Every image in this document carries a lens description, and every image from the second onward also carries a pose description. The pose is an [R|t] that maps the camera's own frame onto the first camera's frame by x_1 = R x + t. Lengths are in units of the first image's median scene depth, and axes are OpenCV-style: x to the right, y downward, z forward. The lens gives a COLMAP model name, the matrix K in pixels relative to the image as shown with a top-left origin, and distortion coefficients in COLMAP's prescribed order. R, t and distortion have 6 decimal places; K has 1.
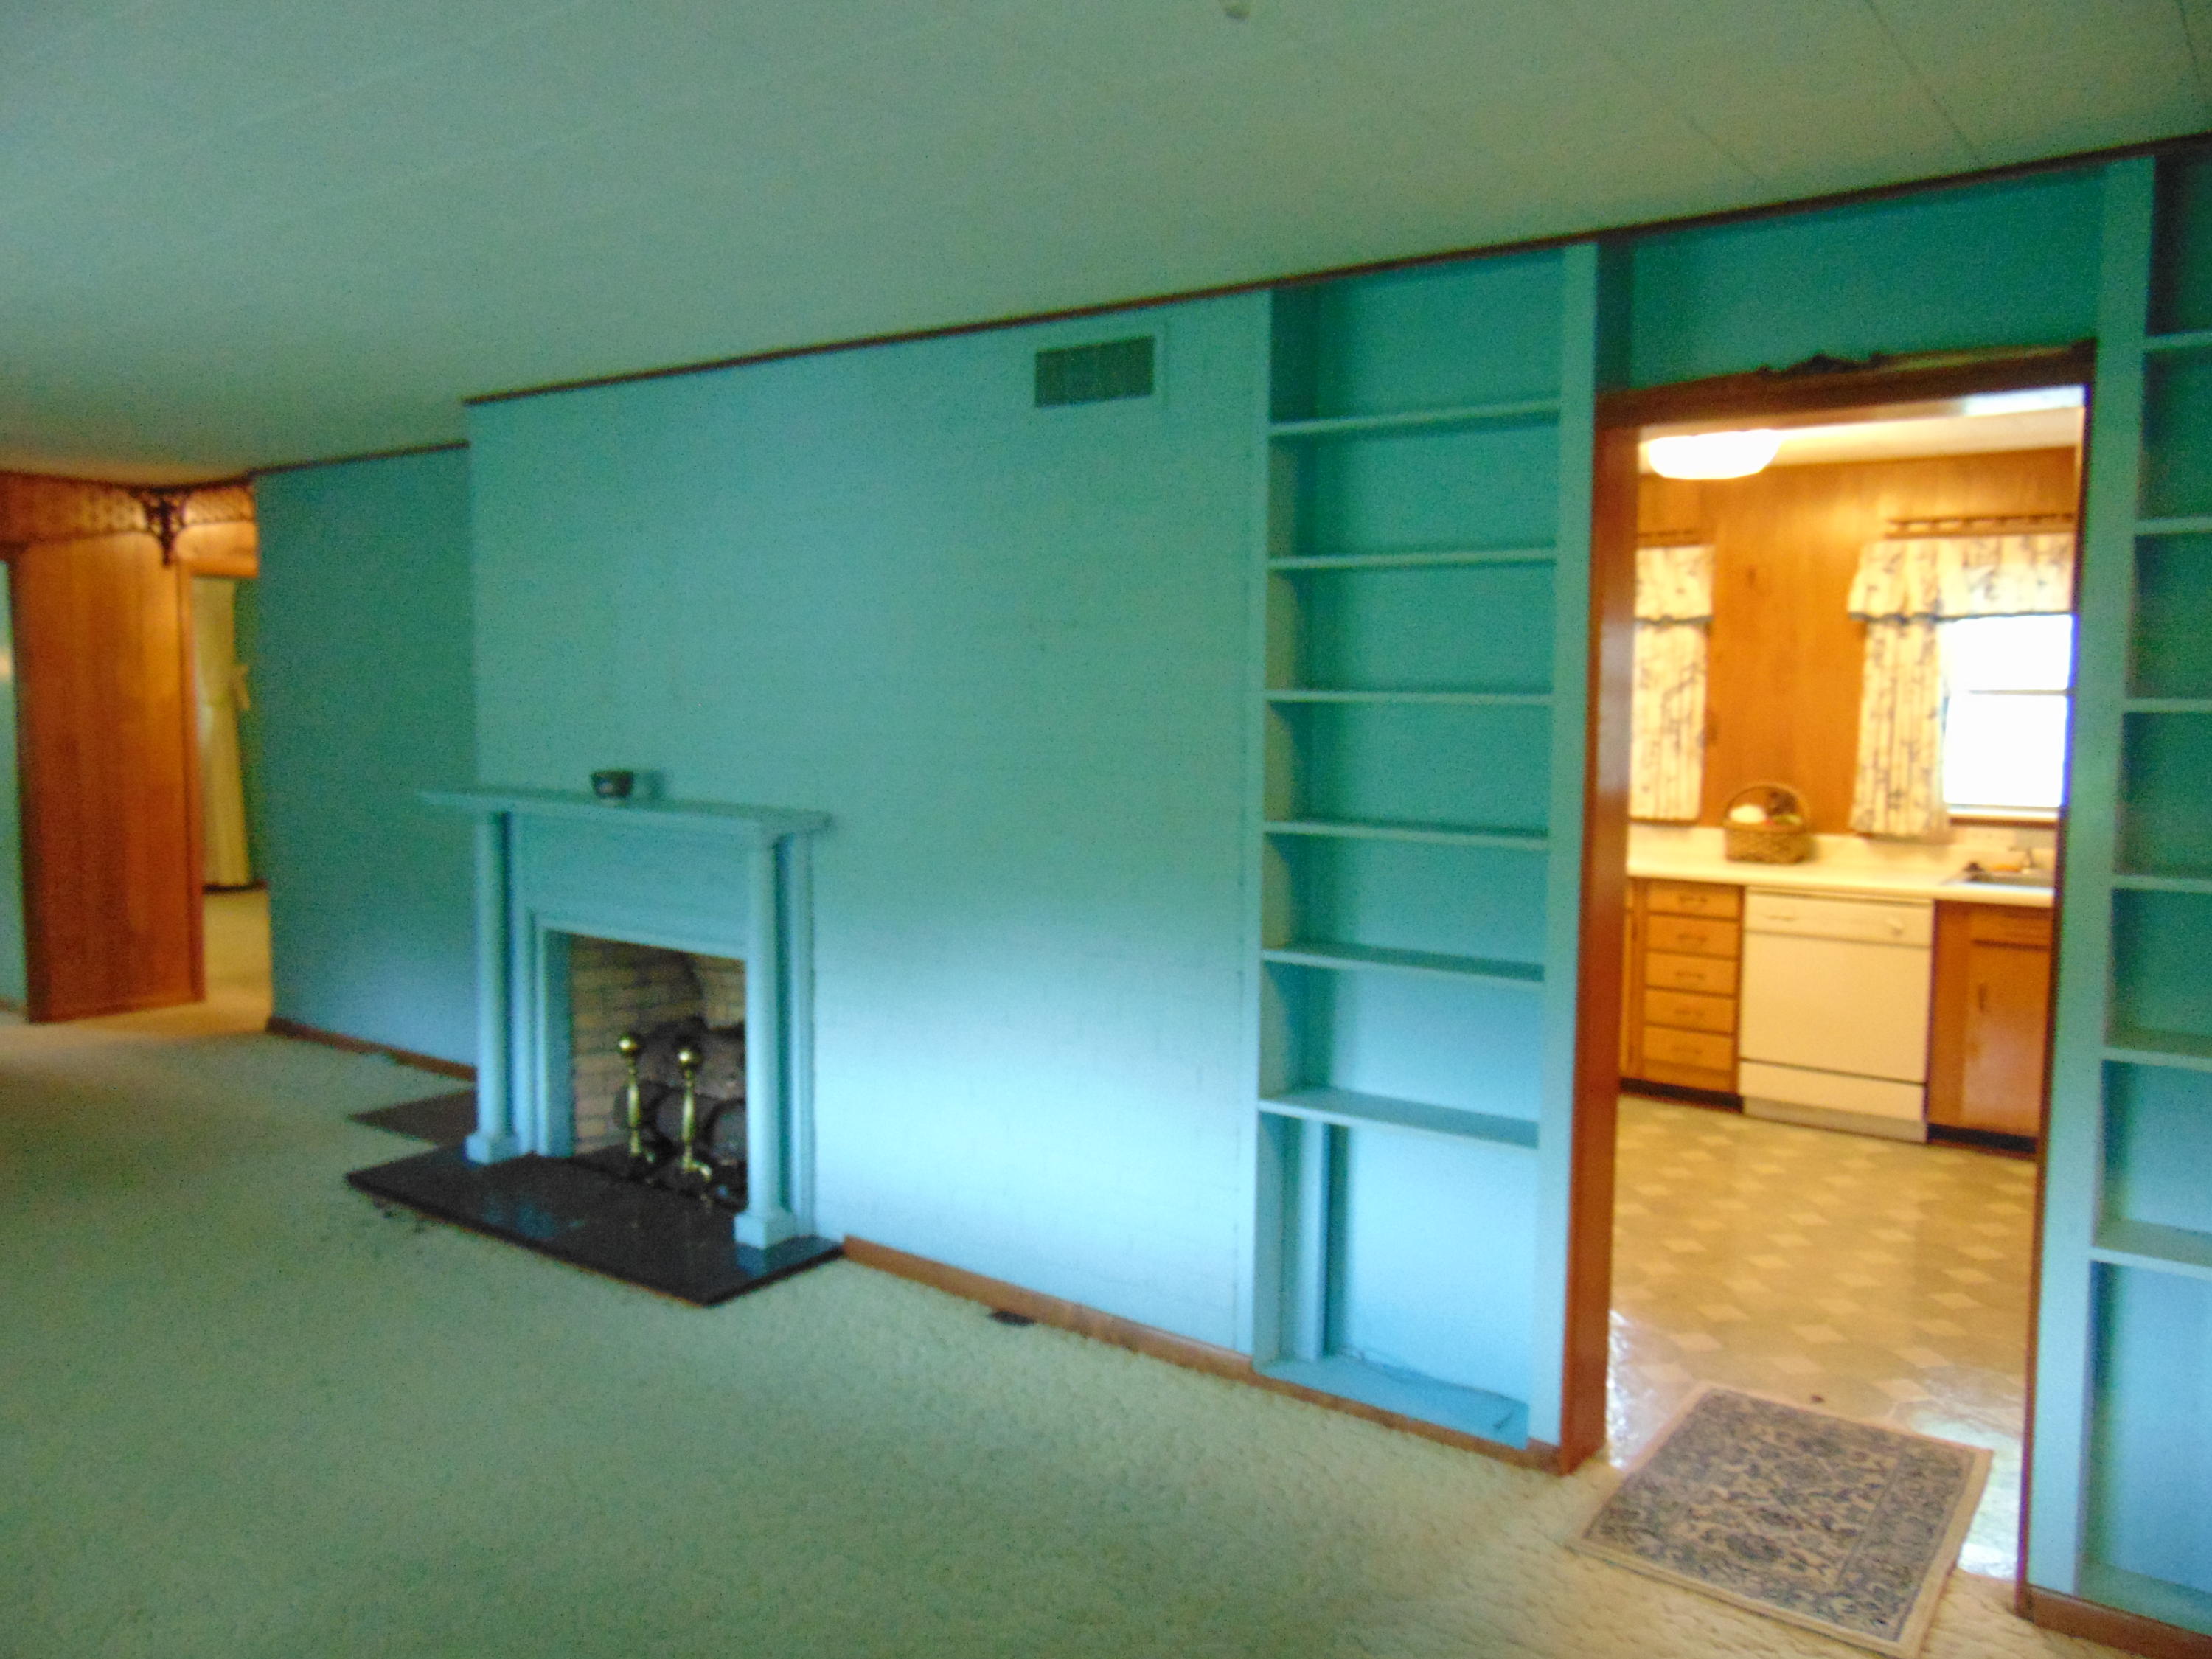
lens RADIAL K [[1660.4, 0, 1101.5], [0, 1660.4, 819.4], [0, 0, 1]] dist [-0.041914, 0.087328]
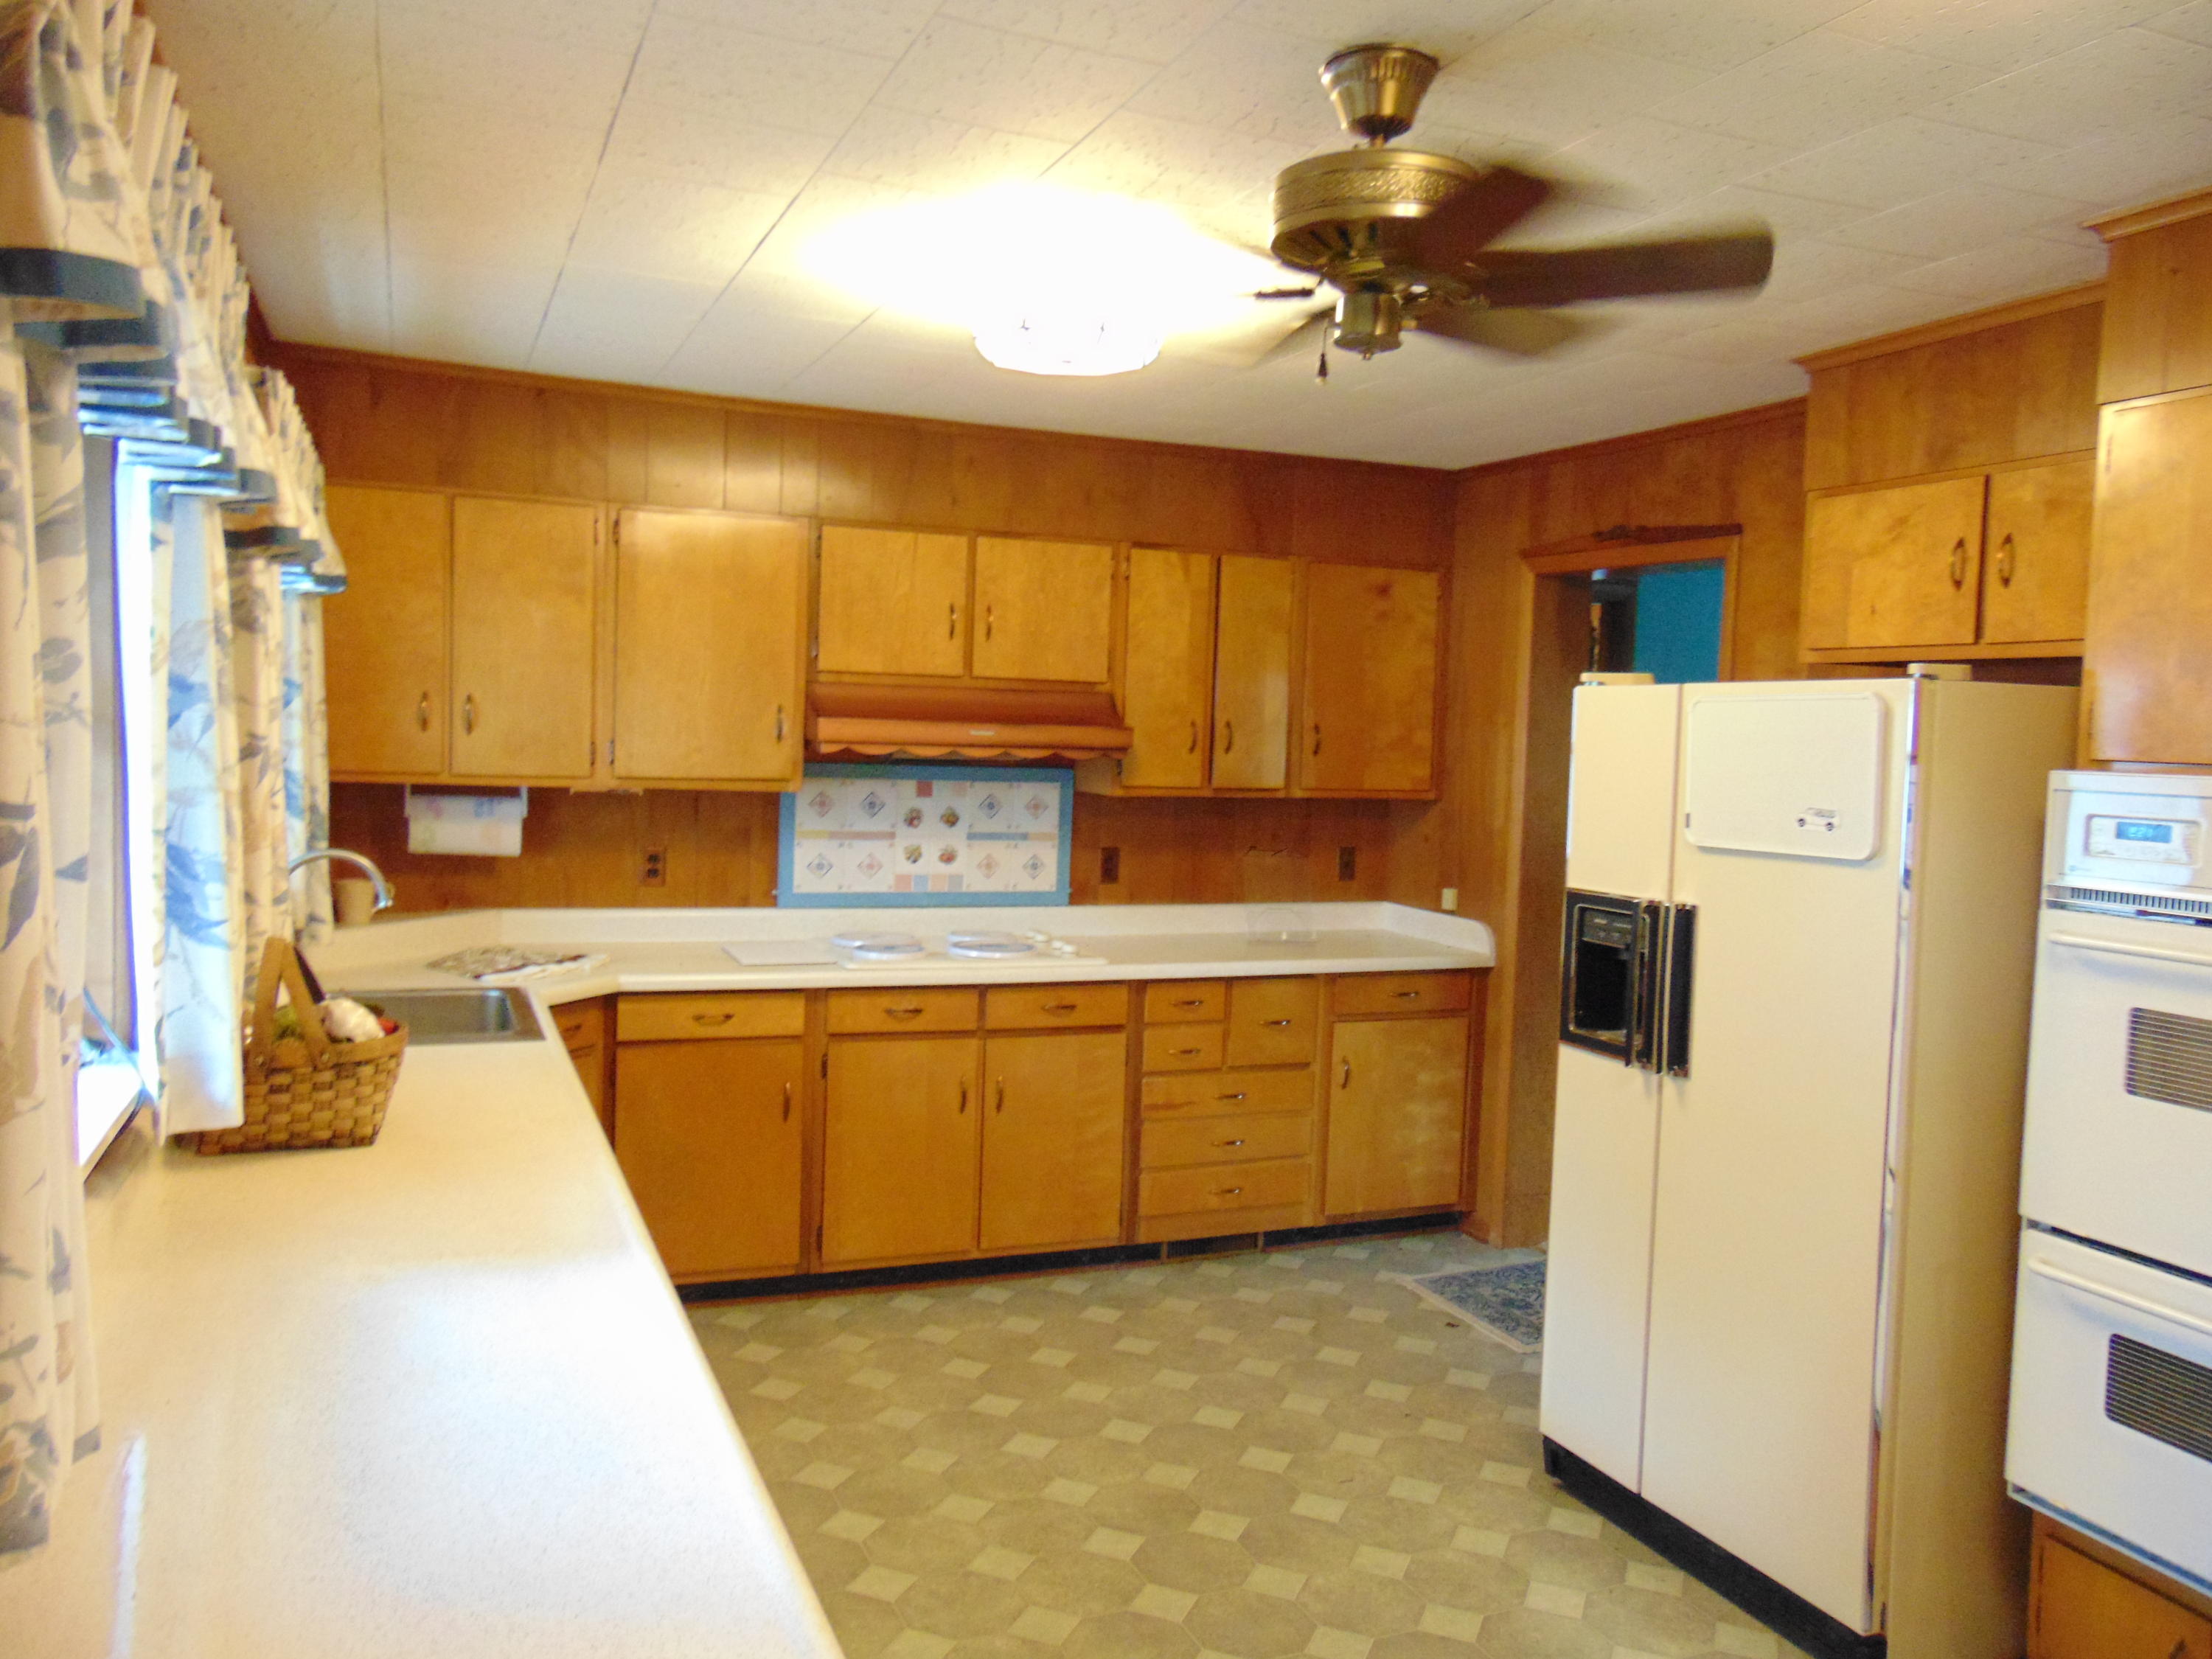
lens RADIAL K [[1660.4, 0, 1101.5], [0, 1660.4, 819.4], [0, 0, 1]] dist [-0.041914, 0.087328]
pose [[-0.851950, -0.073169, 0.518486, 0.030676], [-0.004421, 0.991159, 0.132609, -0.109097], [-0.523605, 0.110684, -0.844741, 1.281559]]
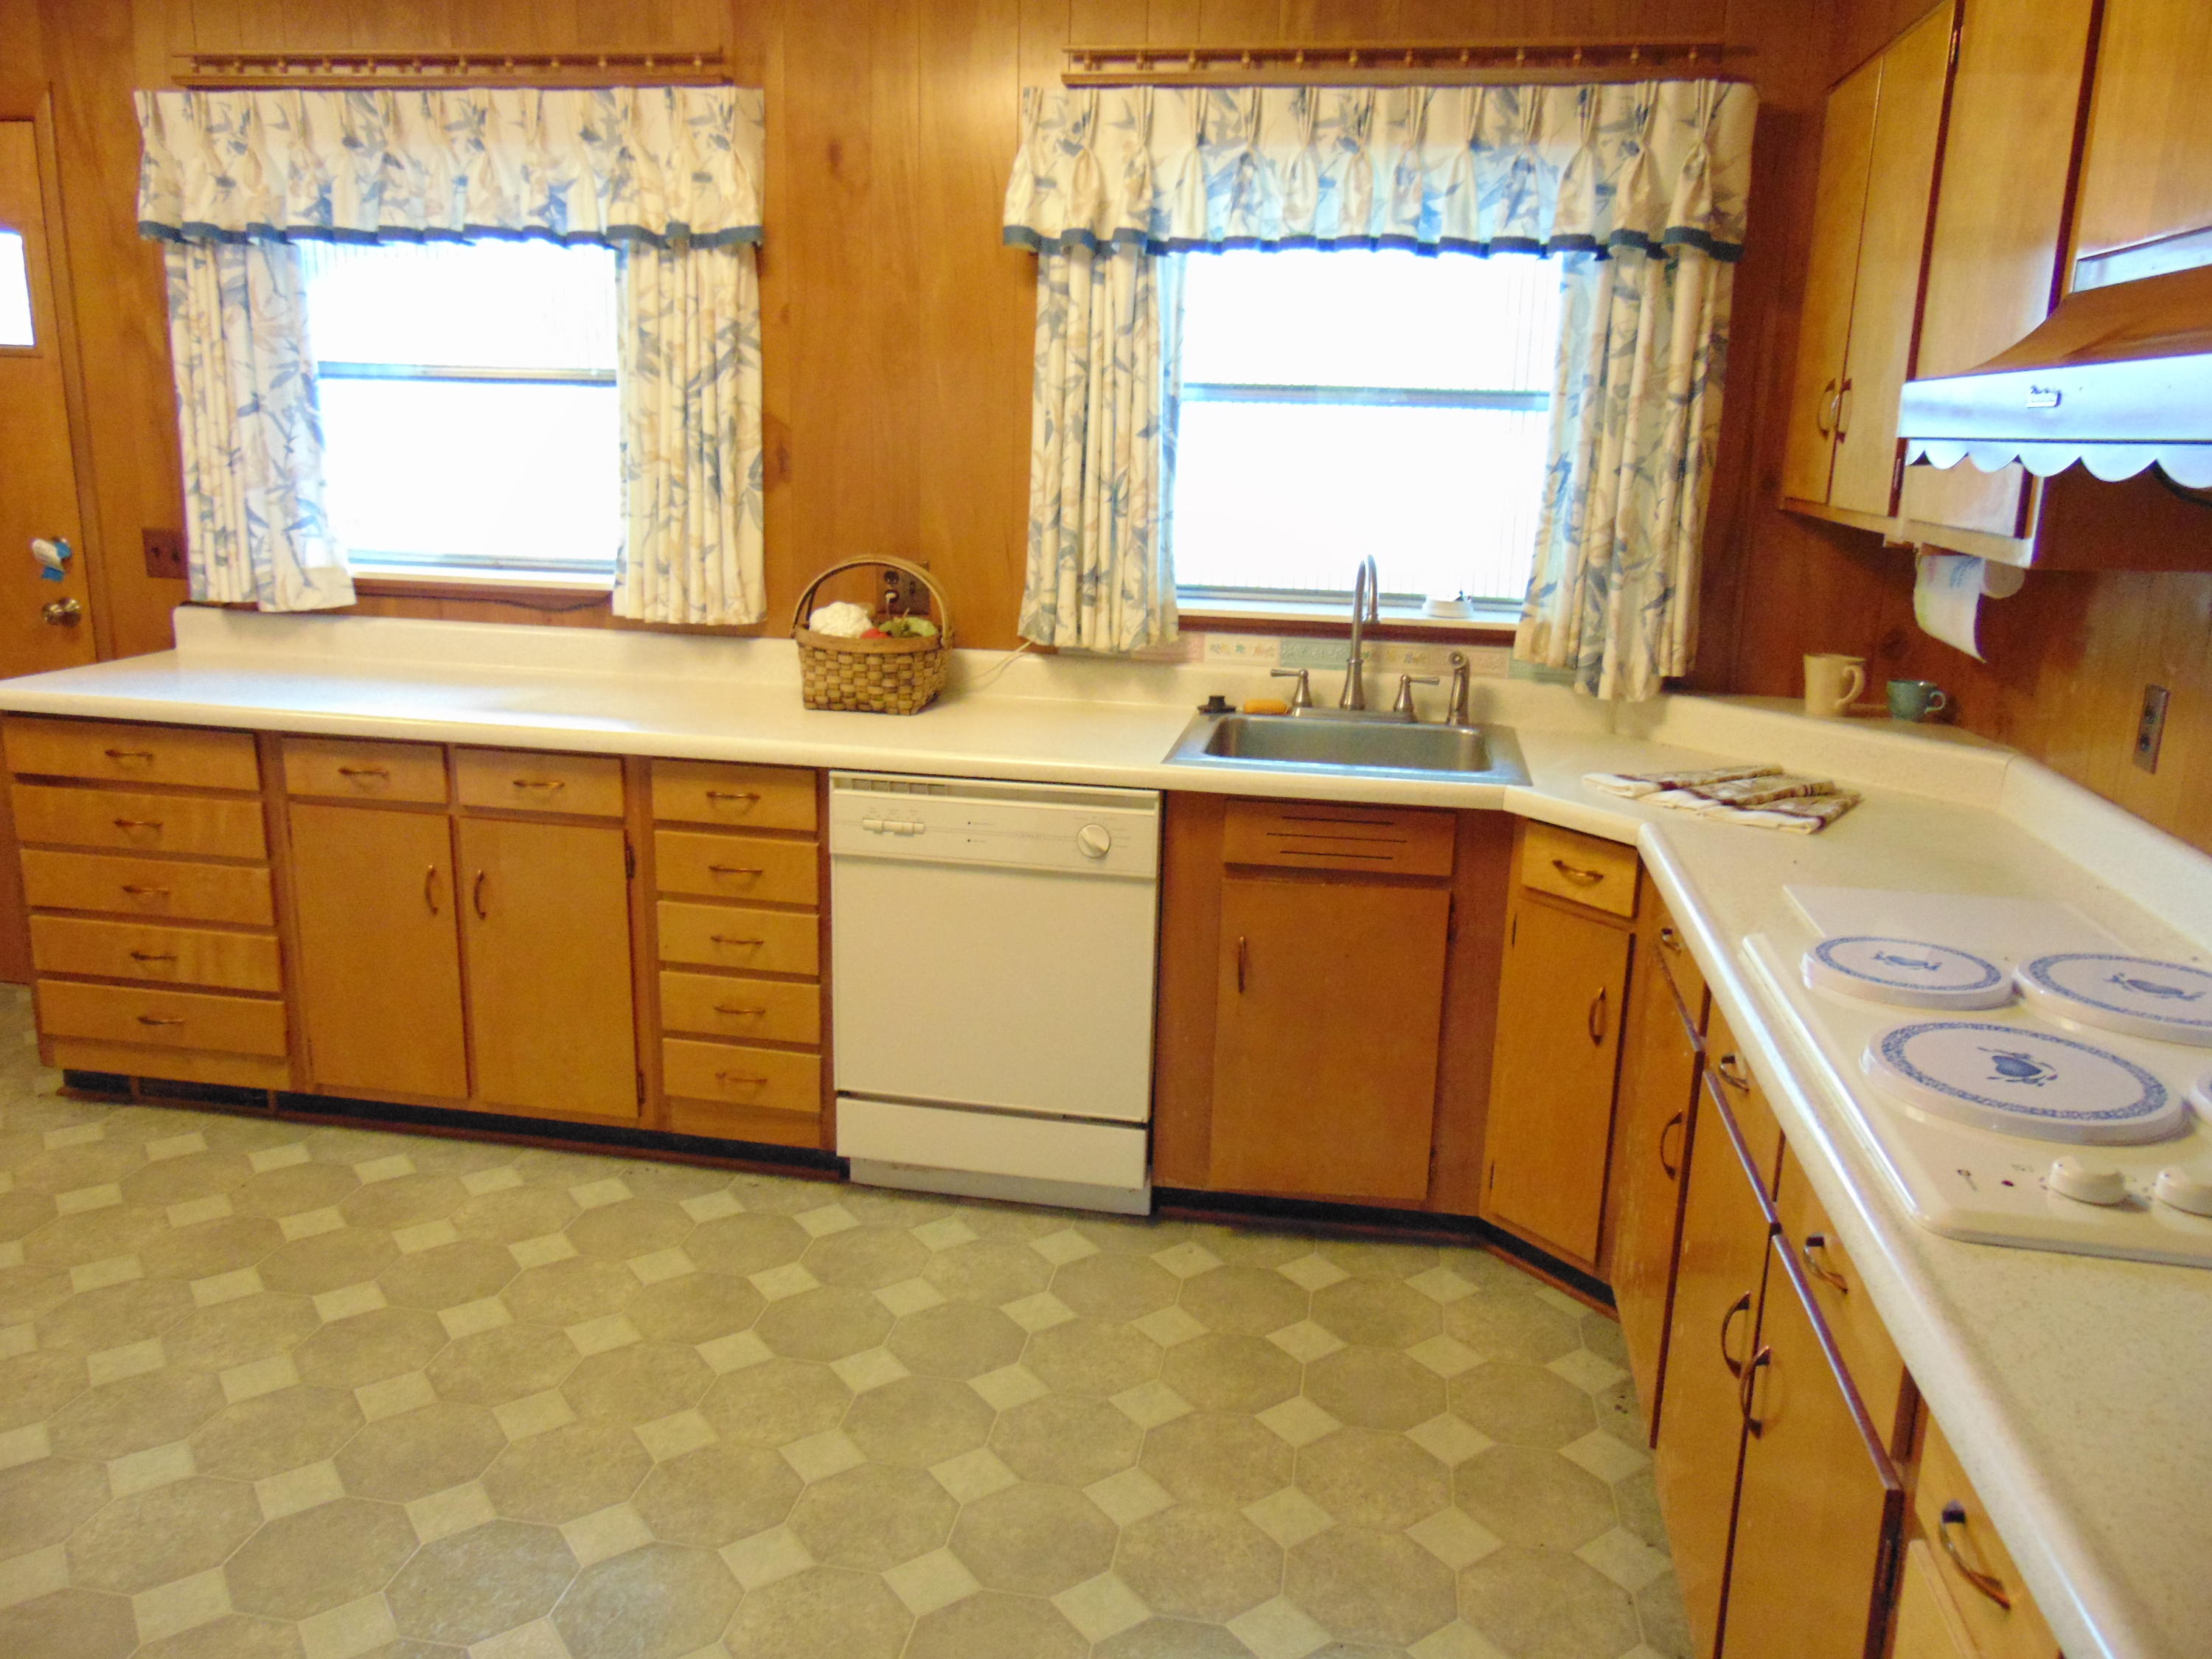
lens RADIAL K [[1660.4, 0, 1101.5], [0, 1660.4, 819.4], [0, 0, 1]] dist [-0.041914, 0.087328]
pose [[0.899552, -0.091333, 0.427159, 0.241295], [0.018242, 0.984899, 0.172169, -0.030729], [-0.436433, -0.147082, 0.887634, 0.498115]]
